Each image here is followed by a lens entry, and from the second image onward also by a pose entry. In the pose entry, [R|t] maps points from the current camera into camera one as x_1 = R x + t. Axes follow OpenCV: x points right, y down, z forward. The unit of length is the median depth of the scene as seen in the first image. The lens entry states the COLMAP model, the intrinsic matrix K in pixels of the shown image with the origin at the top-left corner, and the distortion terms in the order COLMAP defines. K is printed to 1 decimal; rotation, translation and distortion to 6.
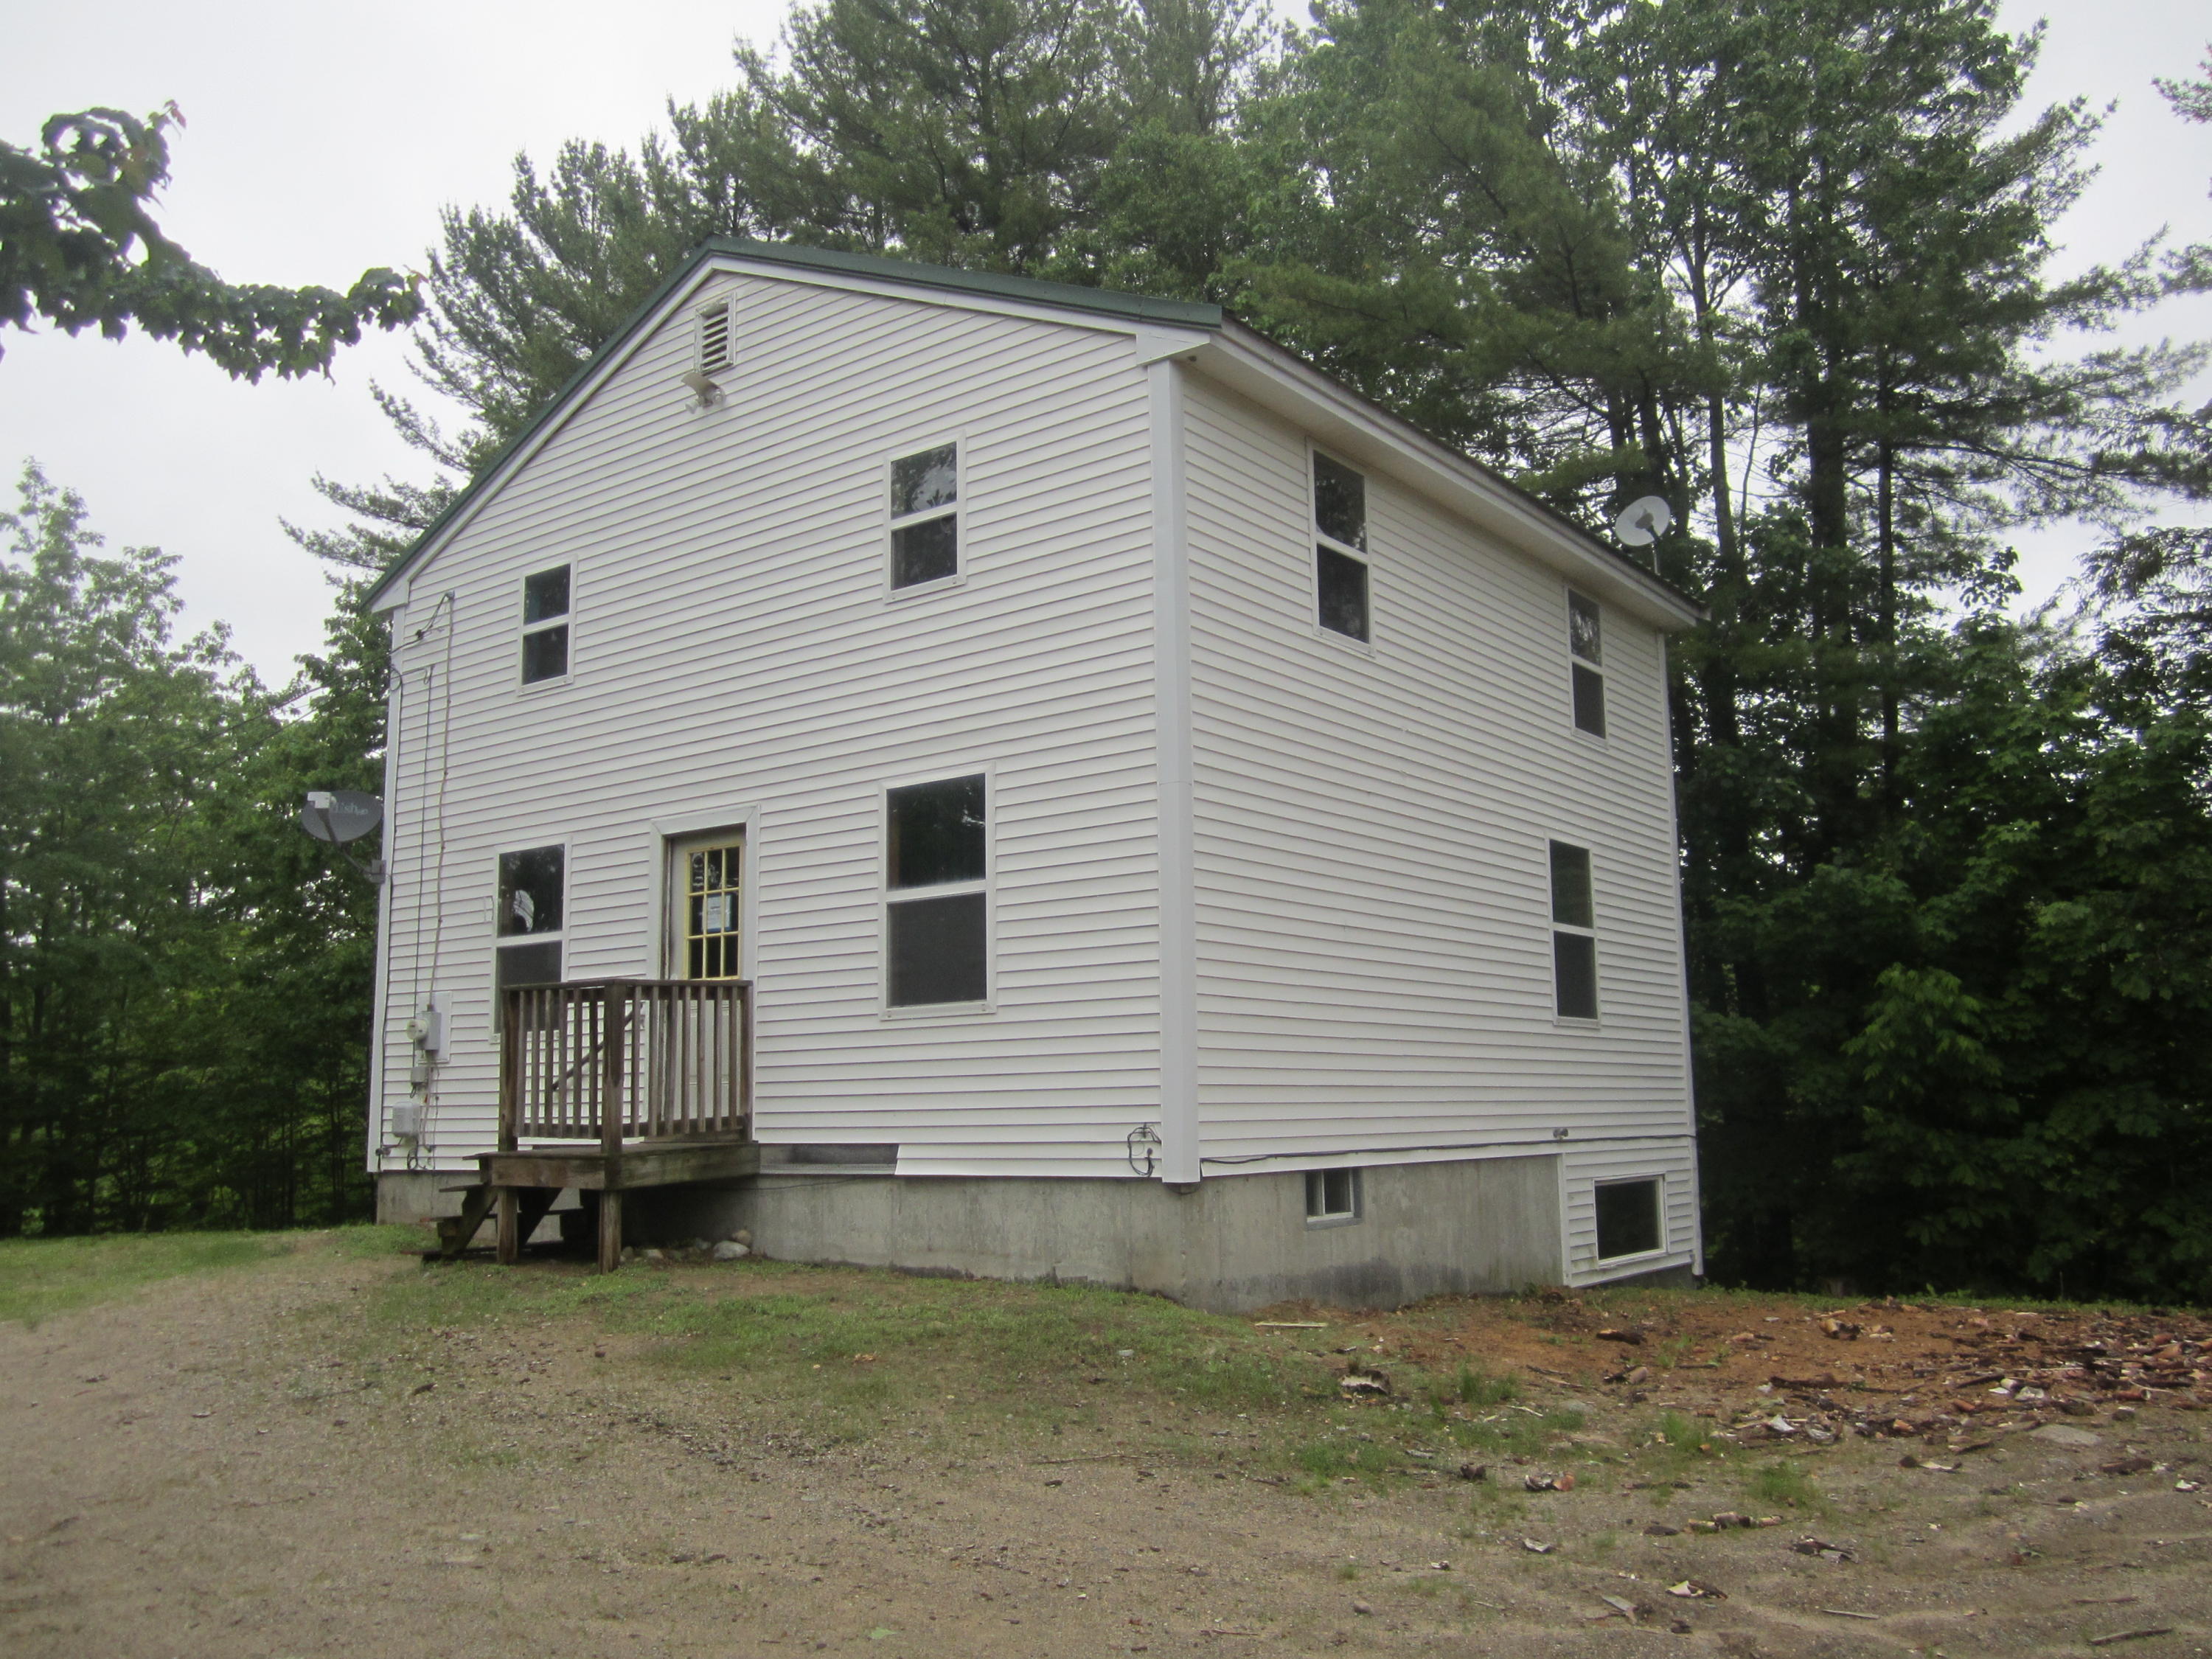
lens RADIAL K [[1812.4, 0, 1104.6], [0, 1812.4, 837.5], [0, 0, 1]] dist [-0.016069, -0.010281]
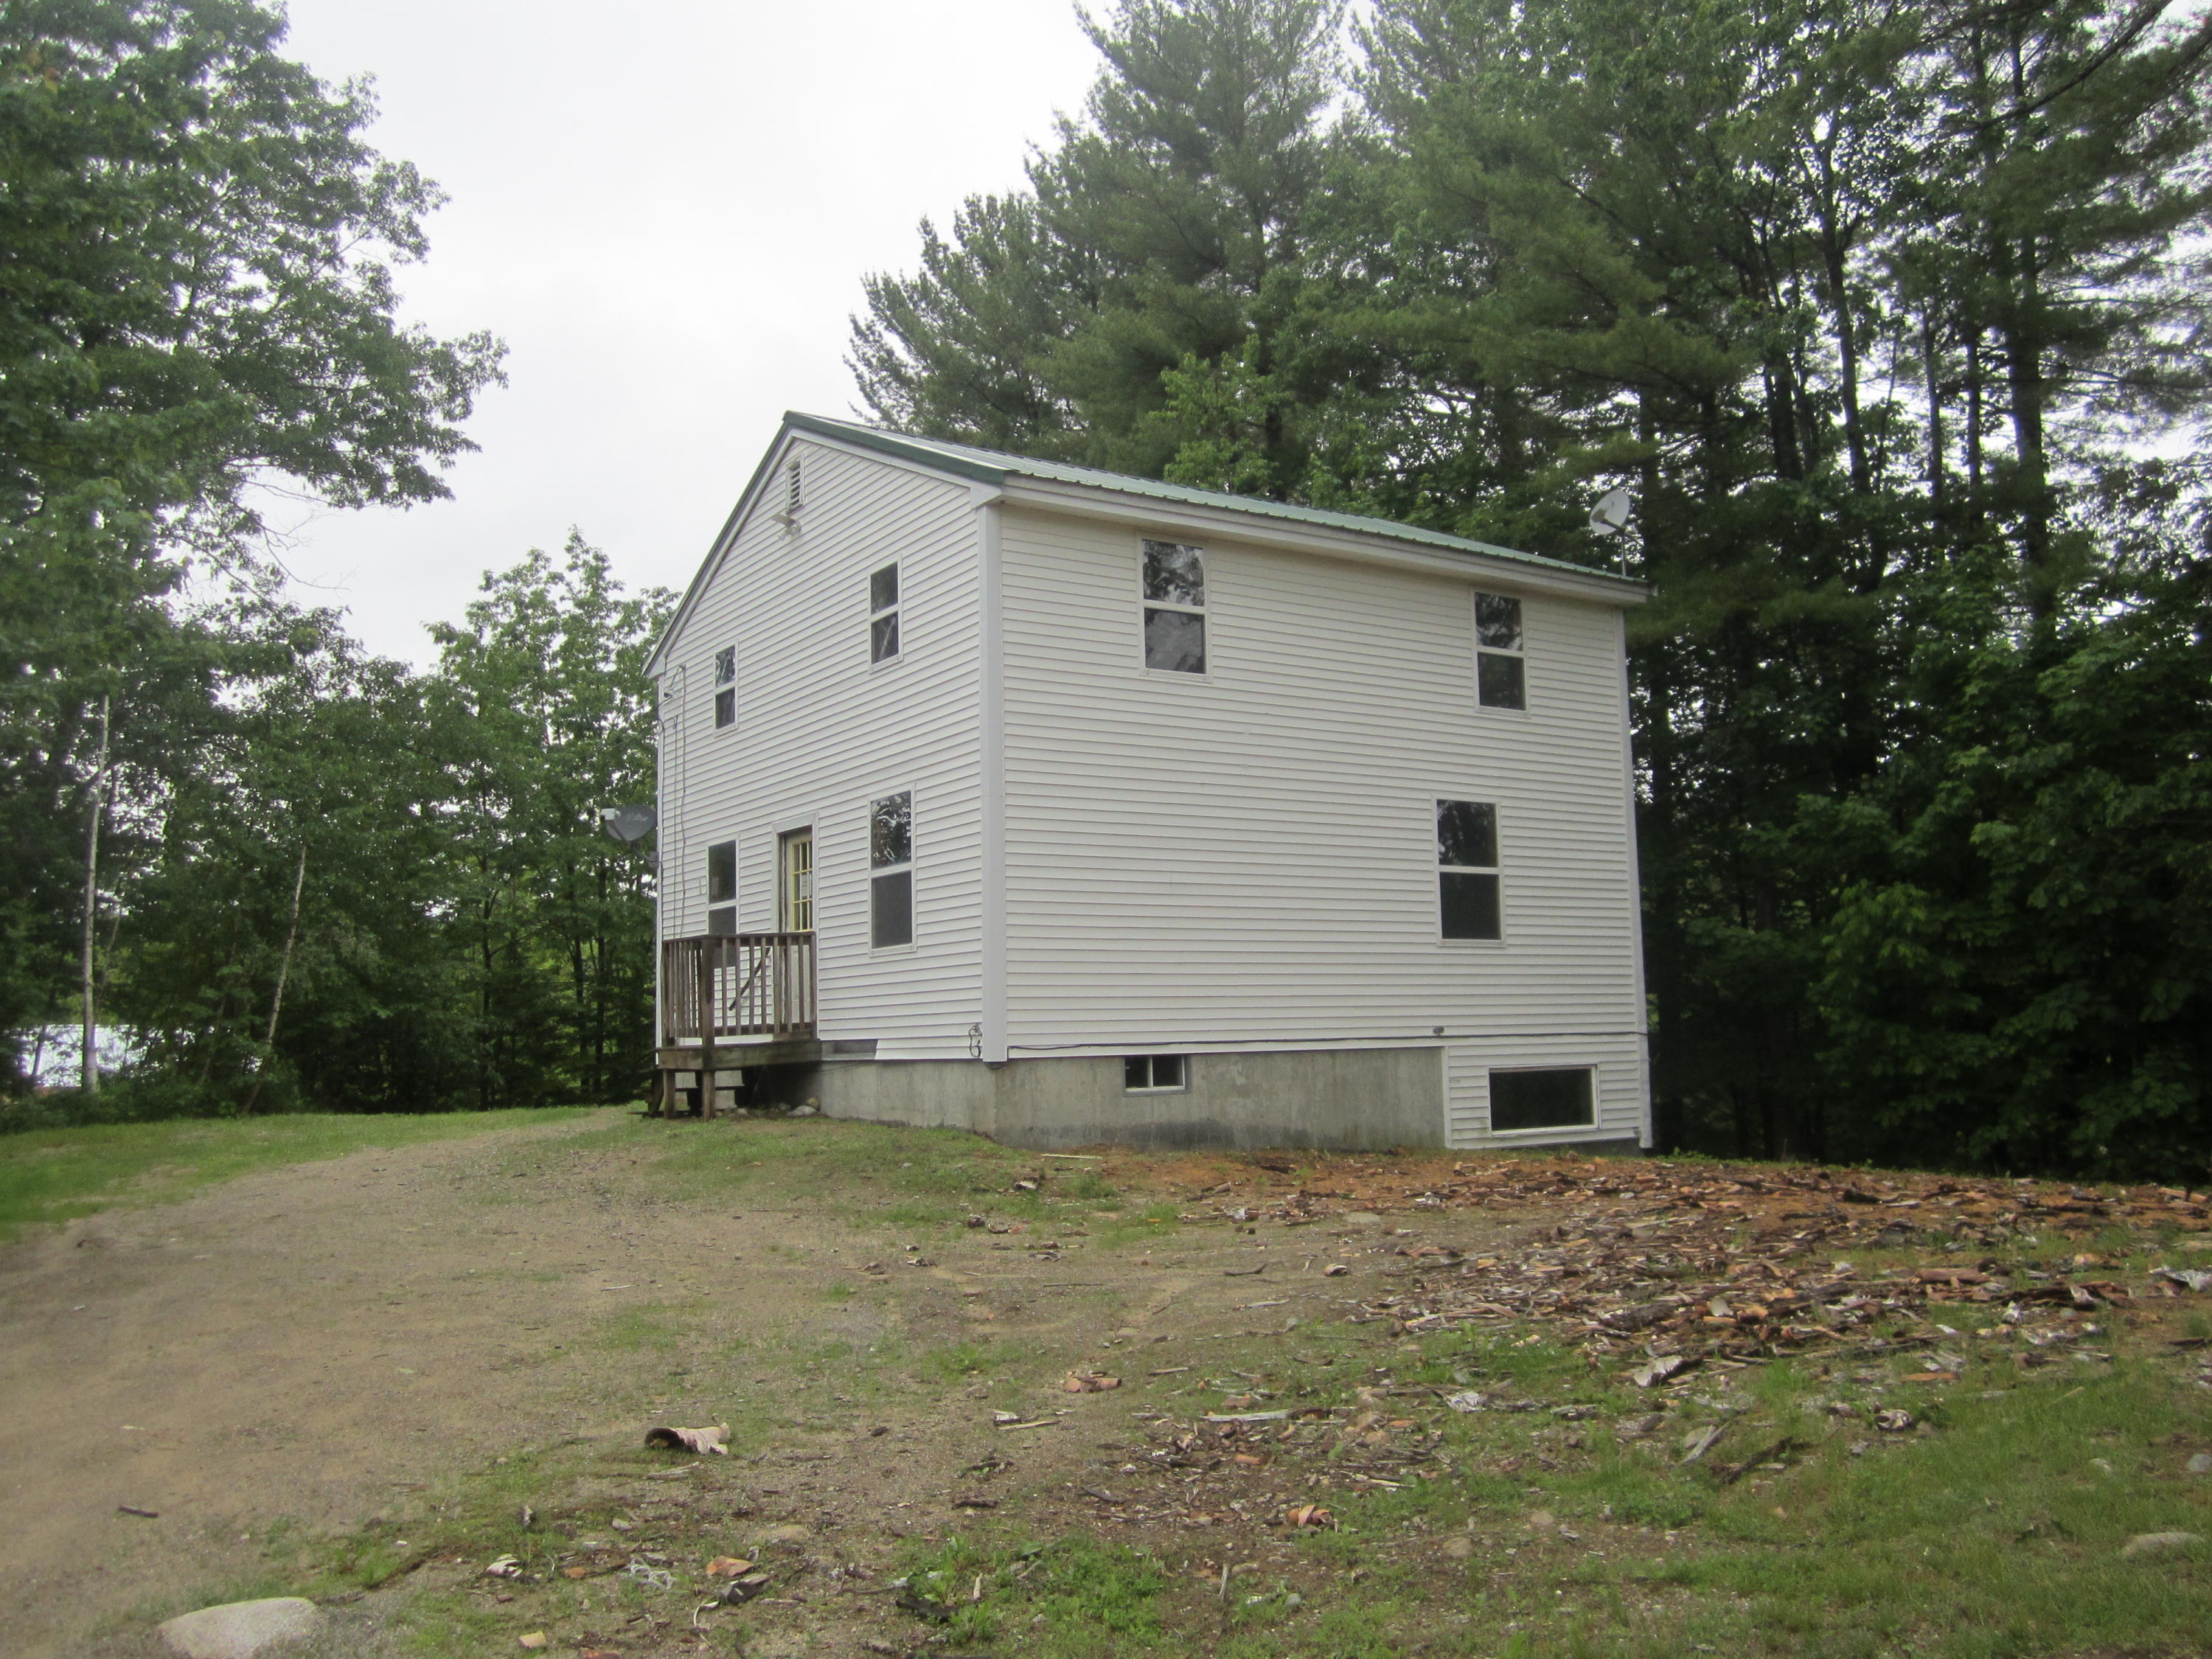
lens RADIAL K [[1812.4, 0, 1104.6], [0, 1812.4, 837.5], [0, 0, 1]] dist [-0.016069, -0.010281]
pose [[0.943210, -0.043652, -0.329318, 0.473339], [0.058734, 0.997625, 0.035984, -0.033868], [0.326965, -0.053283, 0.943533, -0.289418]]
